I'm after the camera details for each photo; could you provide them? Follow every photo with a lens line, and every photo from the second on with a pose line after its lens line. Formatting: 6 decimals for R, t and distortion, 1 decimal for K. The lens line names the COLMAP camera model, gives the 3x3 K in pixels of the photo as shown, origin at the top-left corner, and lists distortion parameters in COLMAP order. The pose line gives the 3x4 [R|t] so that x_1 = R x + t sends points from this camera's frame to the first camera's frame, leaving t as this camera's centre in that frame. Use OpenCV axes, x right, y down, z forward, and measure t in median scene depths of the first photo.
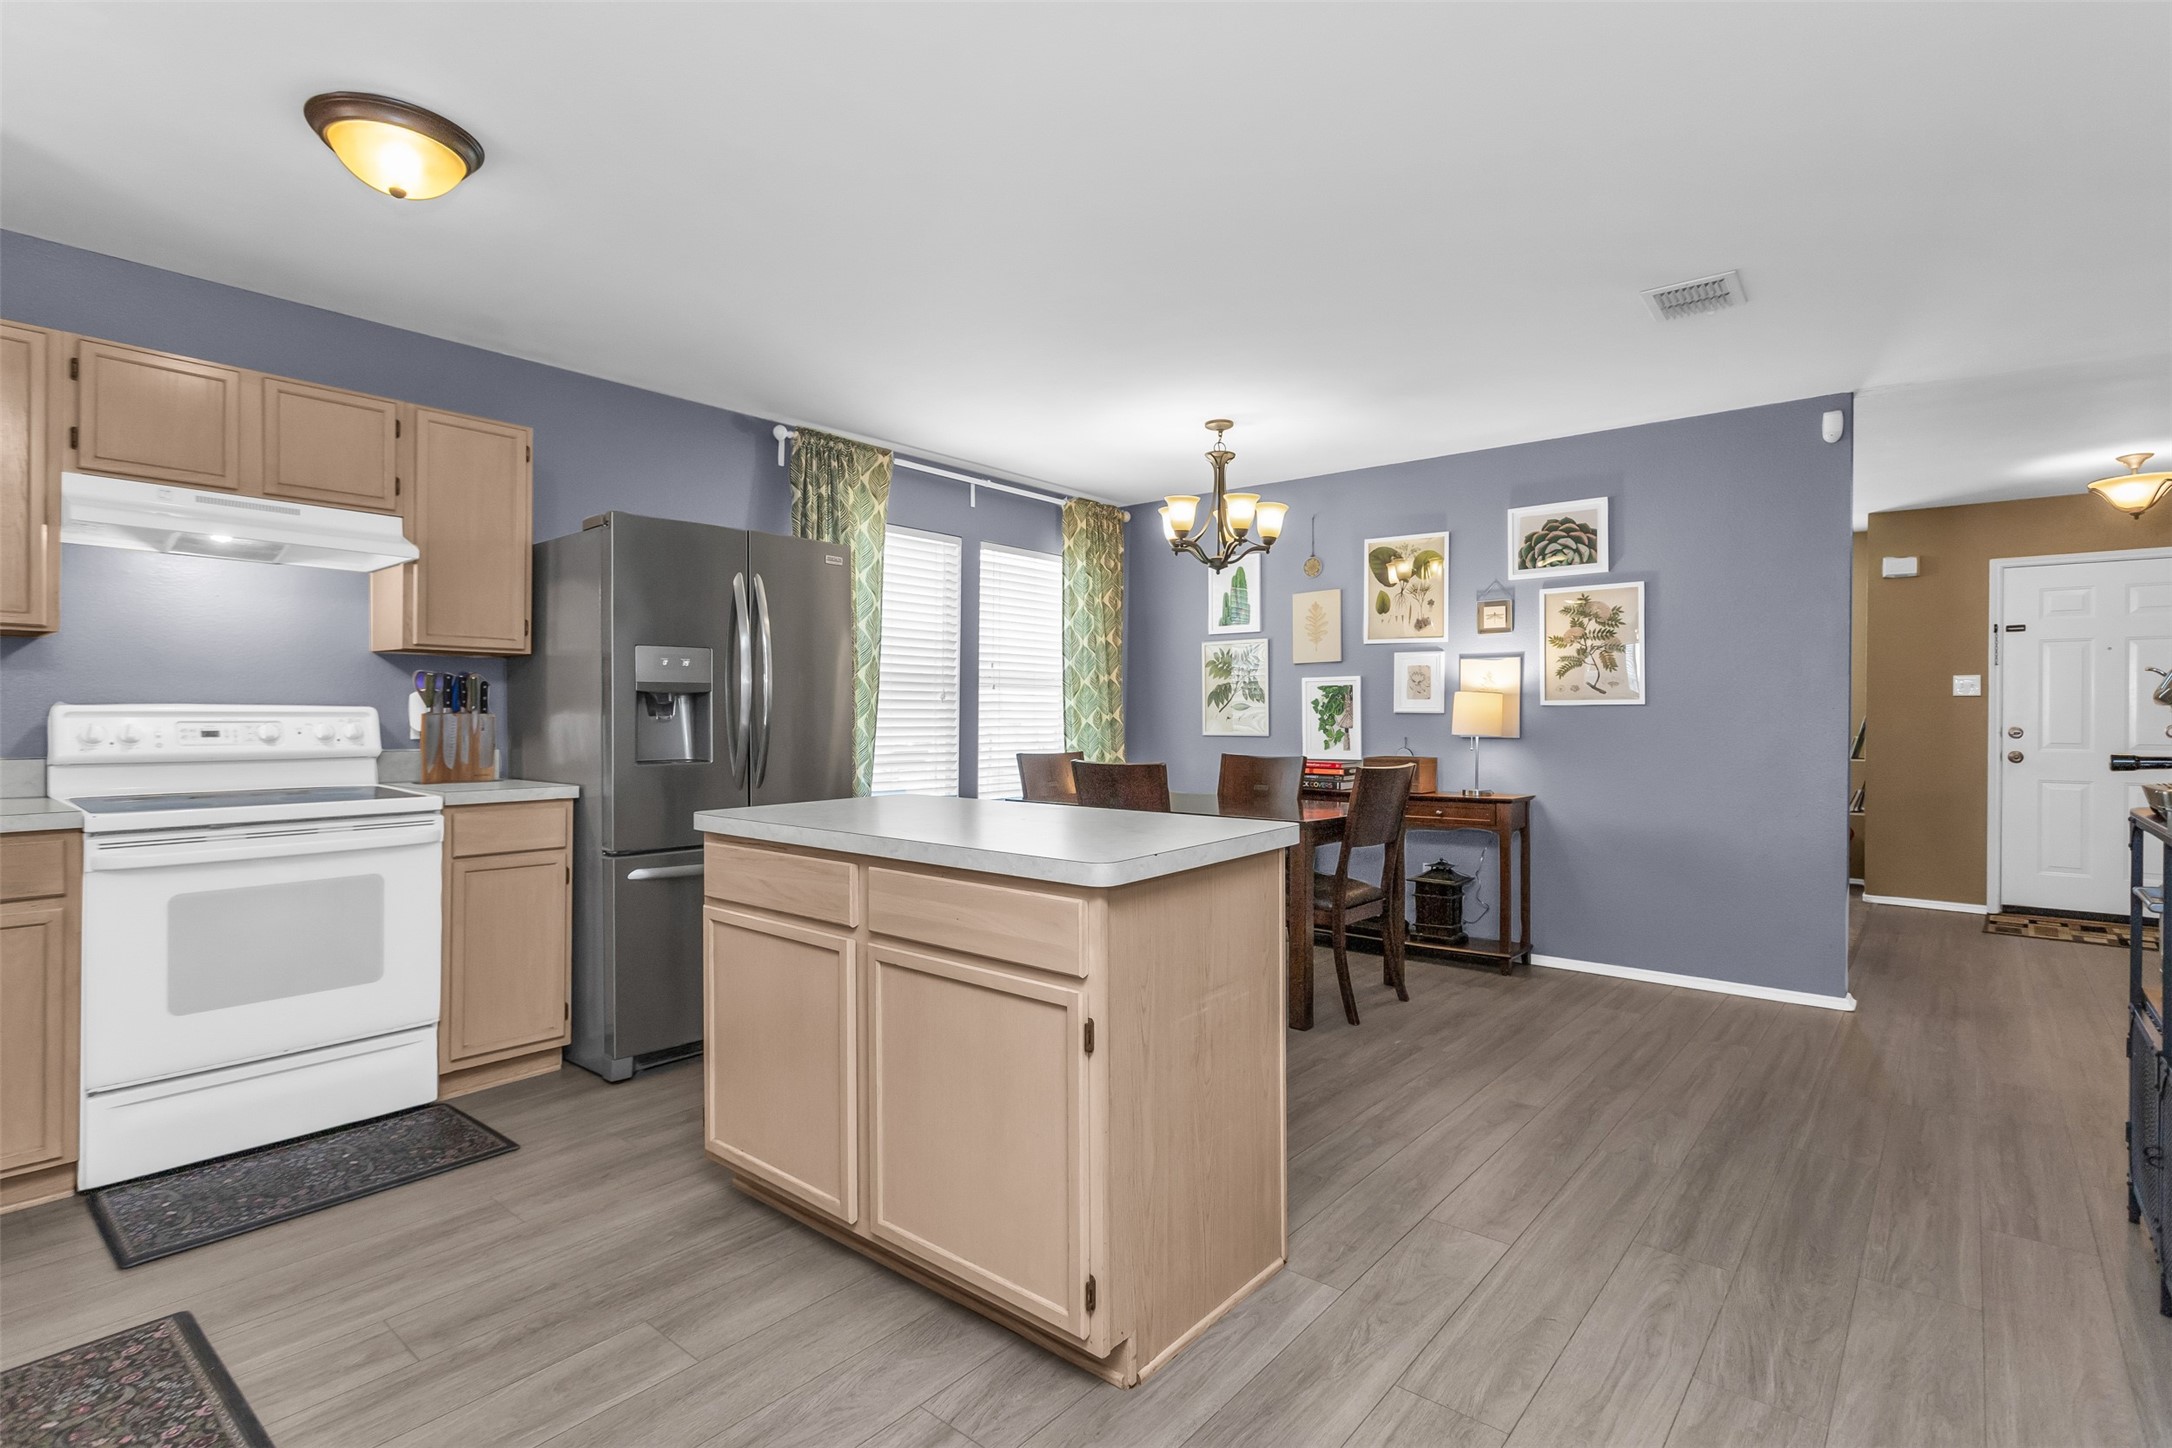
lens RADIAL K [[1056.1, 0, 1084.1], [0, 1056.1, 709.7], [0, 0, 1]] dist [0.001491, 0.001332]
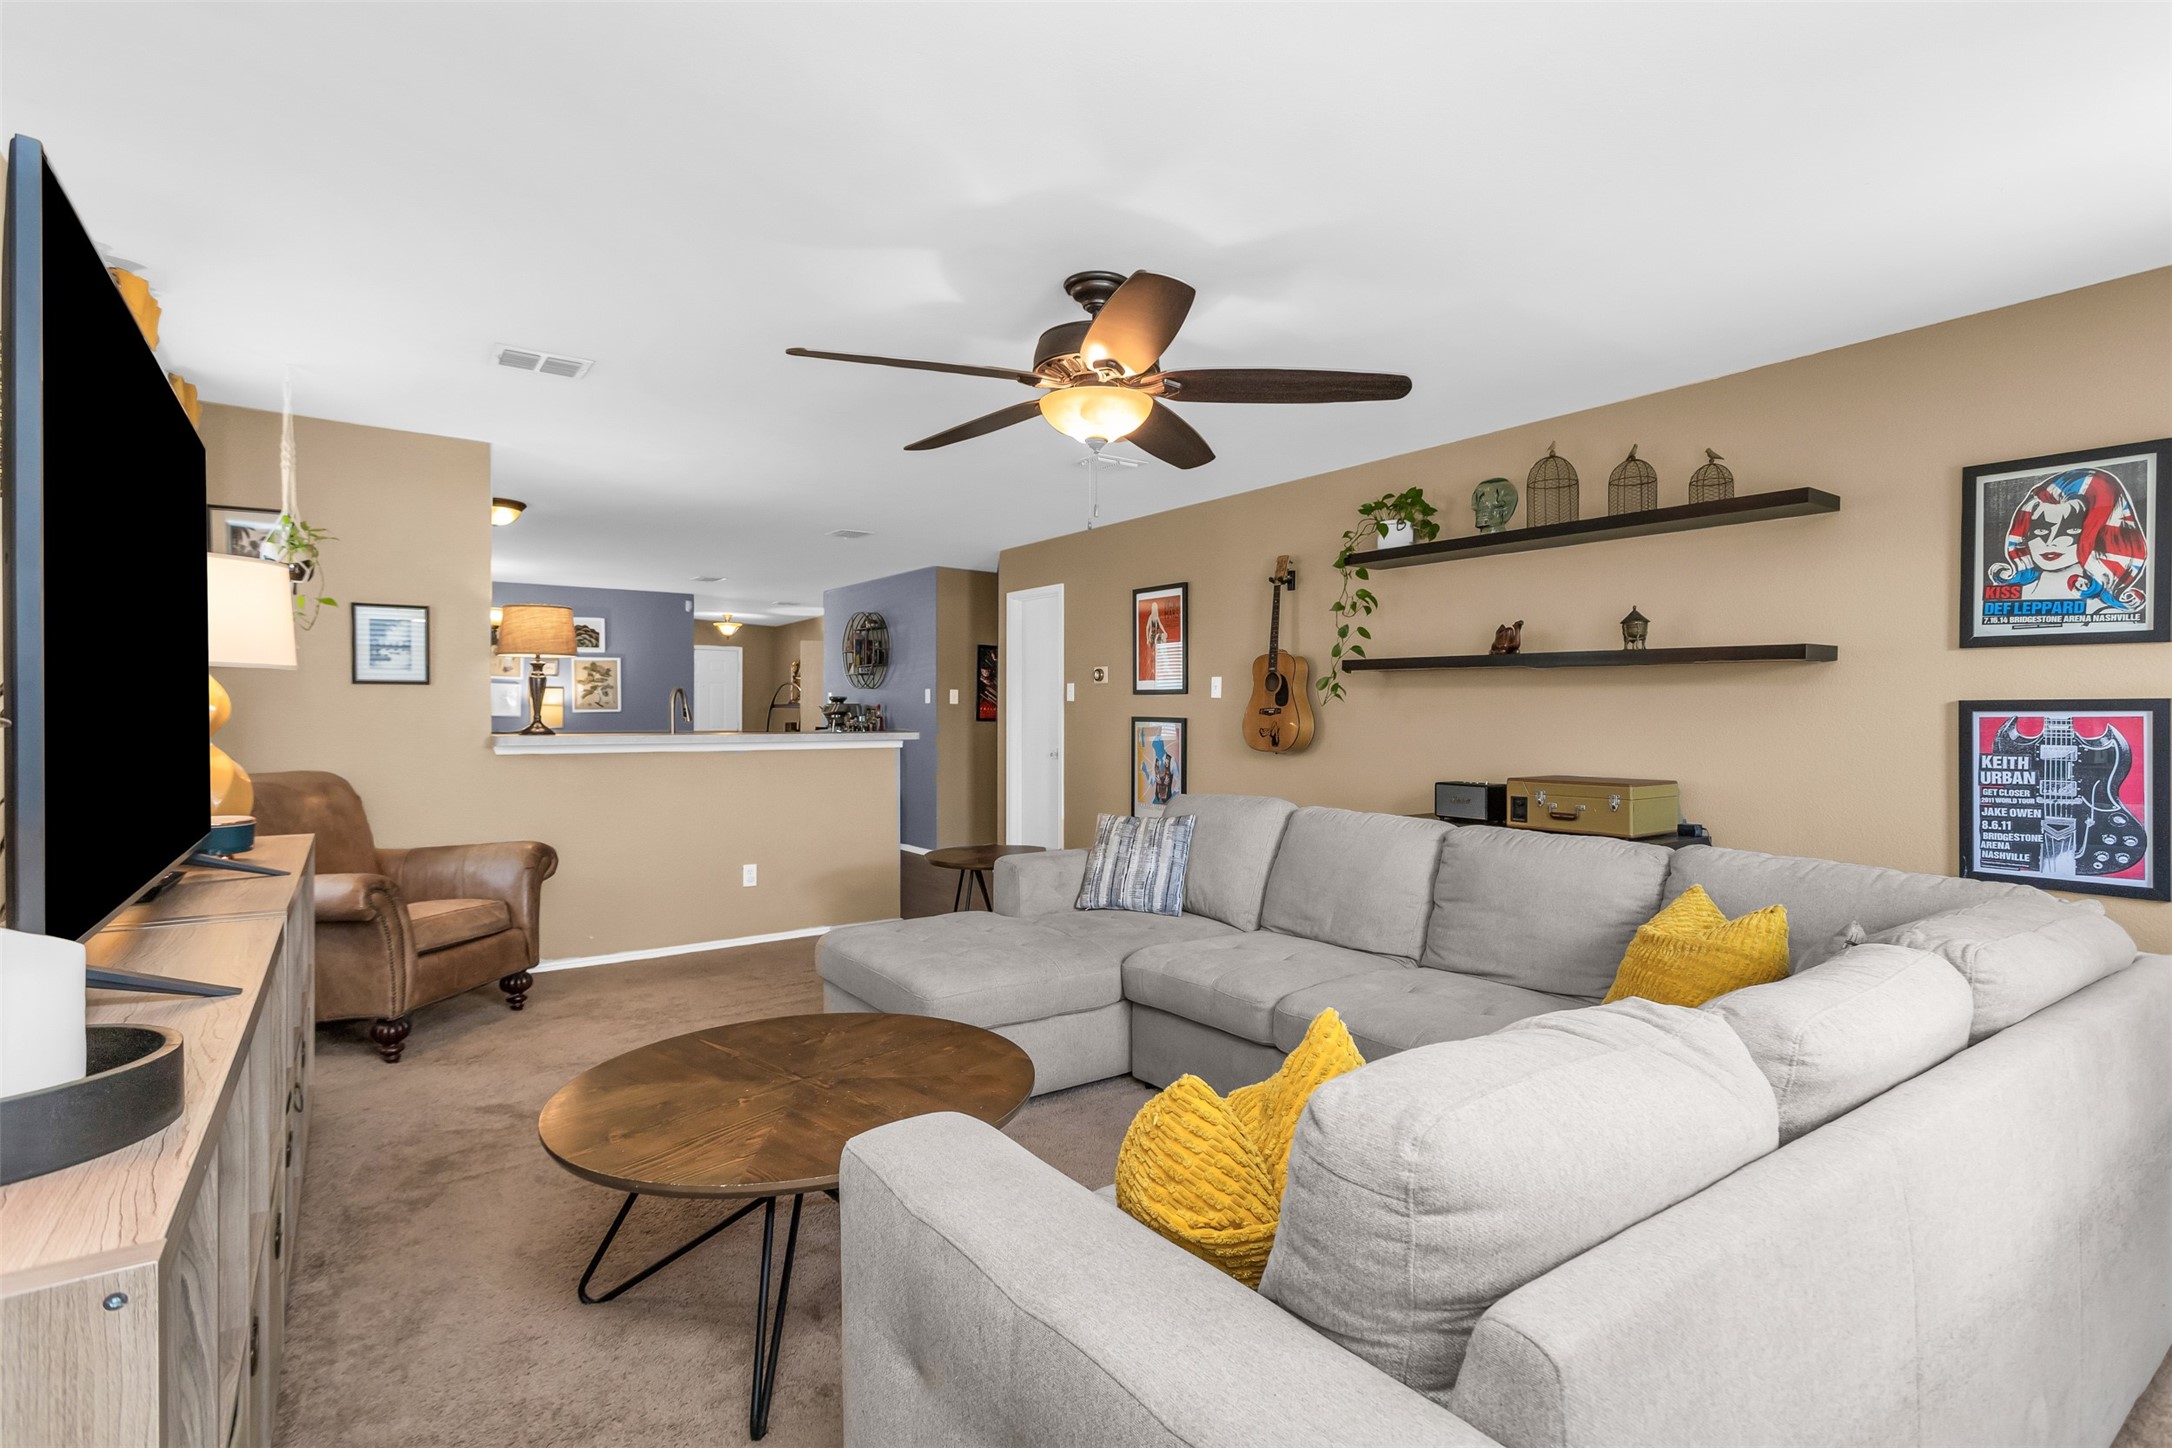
lens RADIAL K [[1044.5, 0, 1080.2], [0, 1044.5, 724.9], [0, 0, 1]] dist [0.000615, 0.000181]
pose [[0.255381, -0.015696, 0.966713, -1.336911], [-0.004887, 0.999834, 0.017525, -0.020210], [-0.966828, -0.009200, 0.255262, -0.516737]]
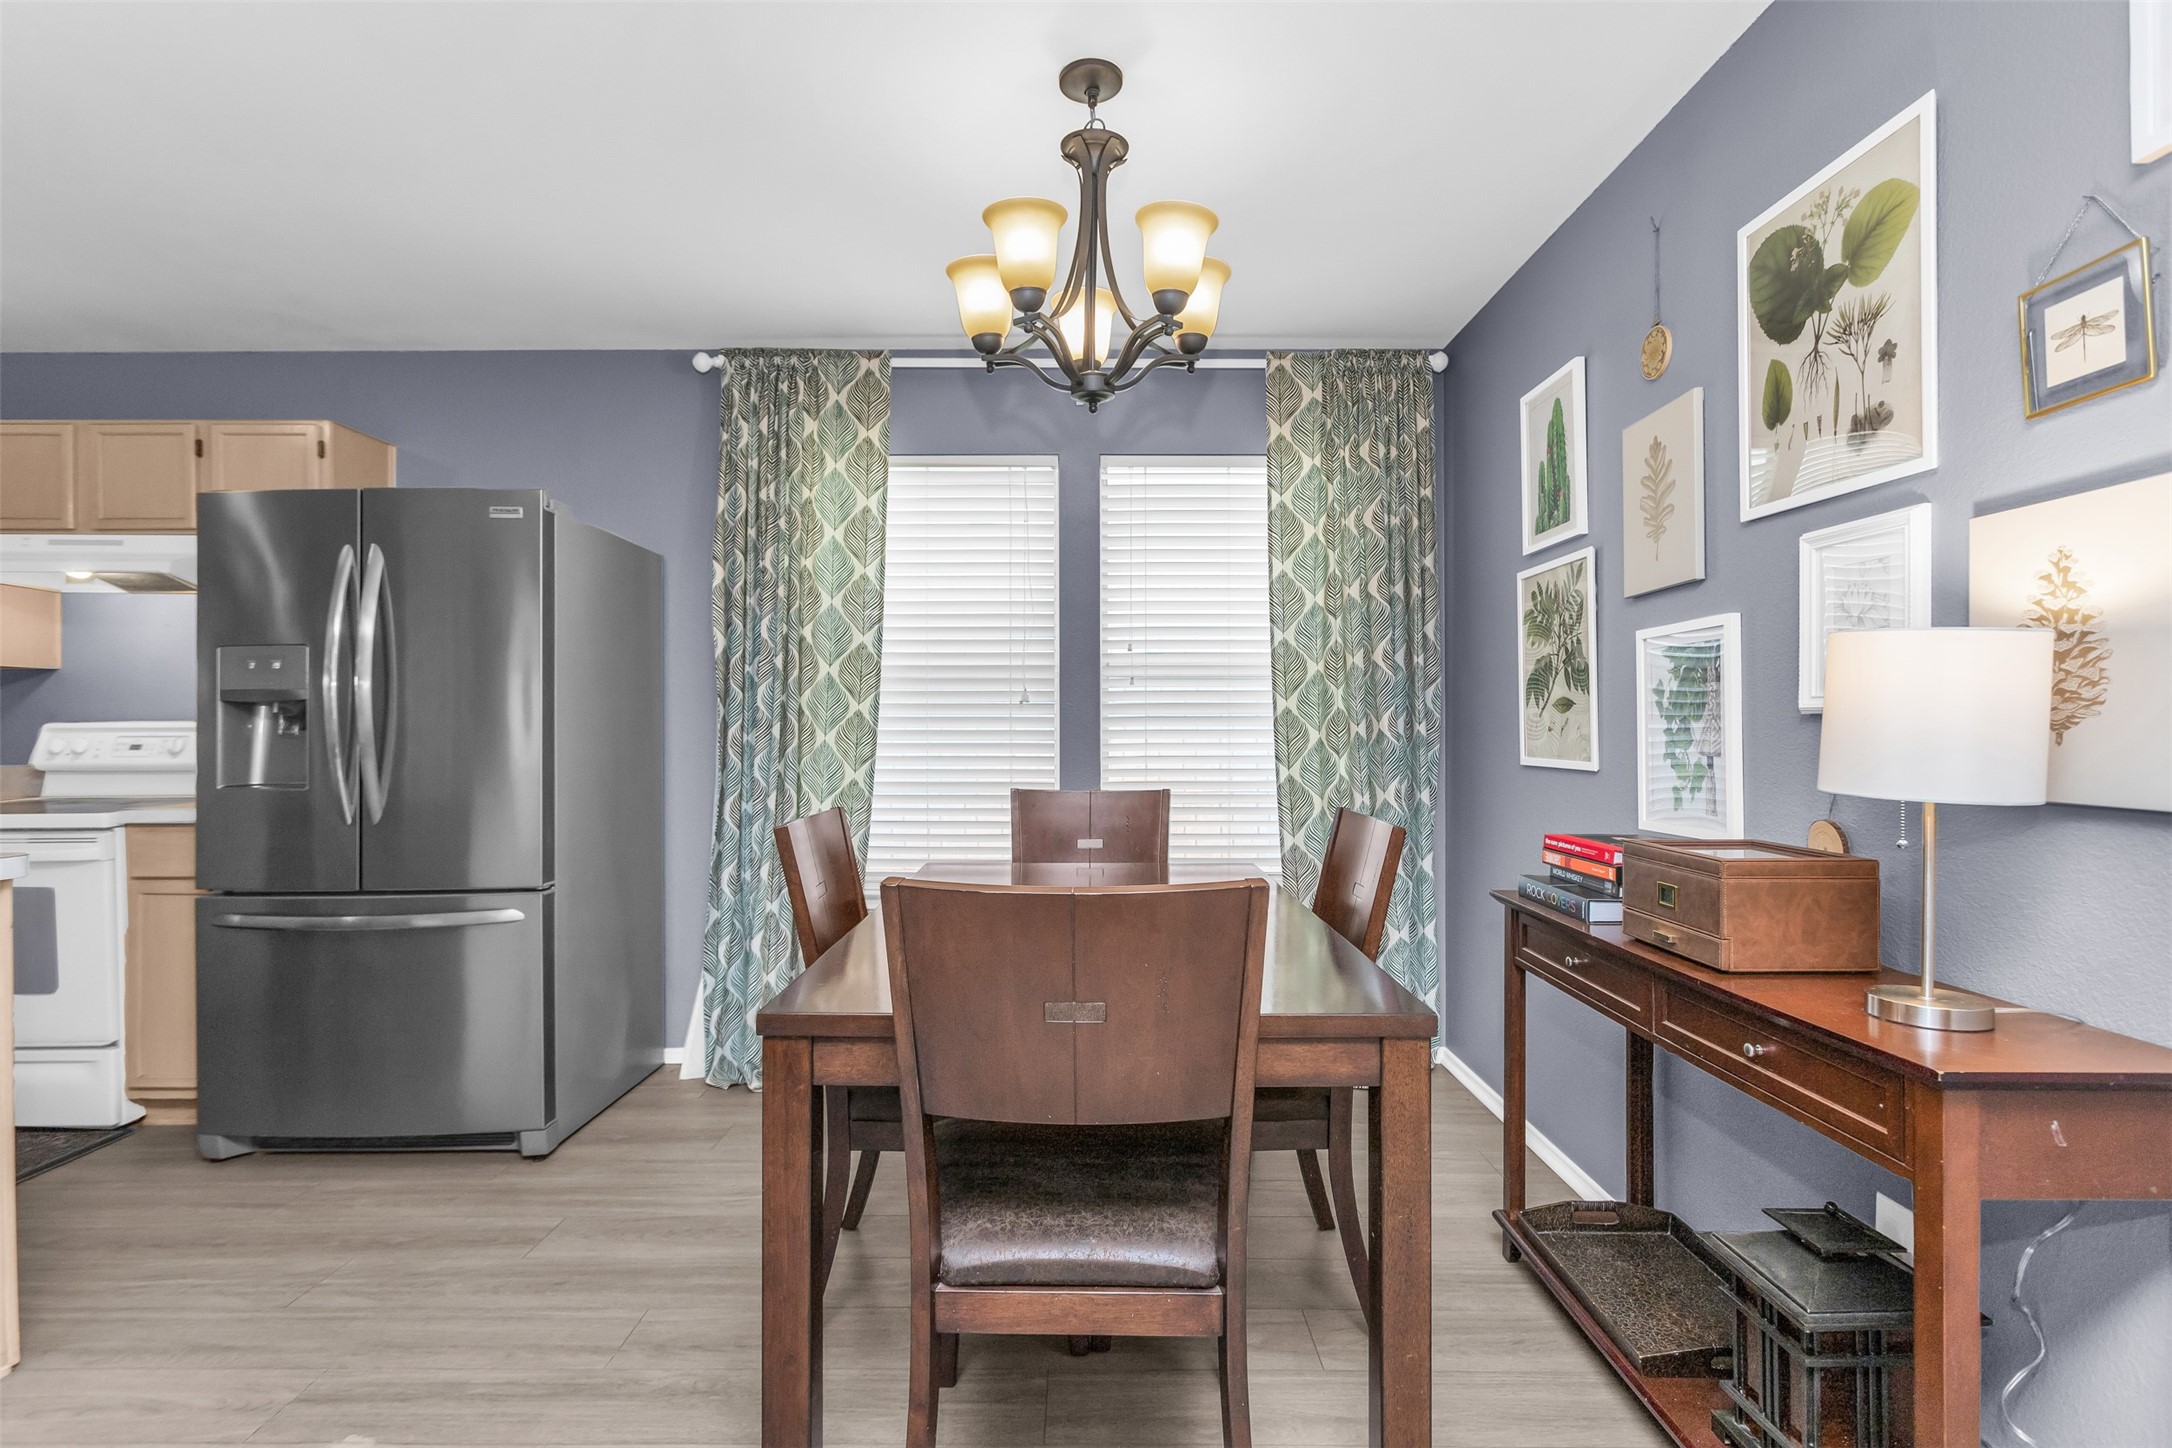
lens RADIAL K [[1044.5, 0, 1080.2], [0, 1044.5, 724.9], [0, 0, 1]] dist [0.000615, 0.000181]
pose [[0.639688, -0.005899, -0.768612, 0.441825], [0.009029, 0.999959, -0.000160, 0.005139], [0.768582, -0.006838, 0.639715, 0.671905]]
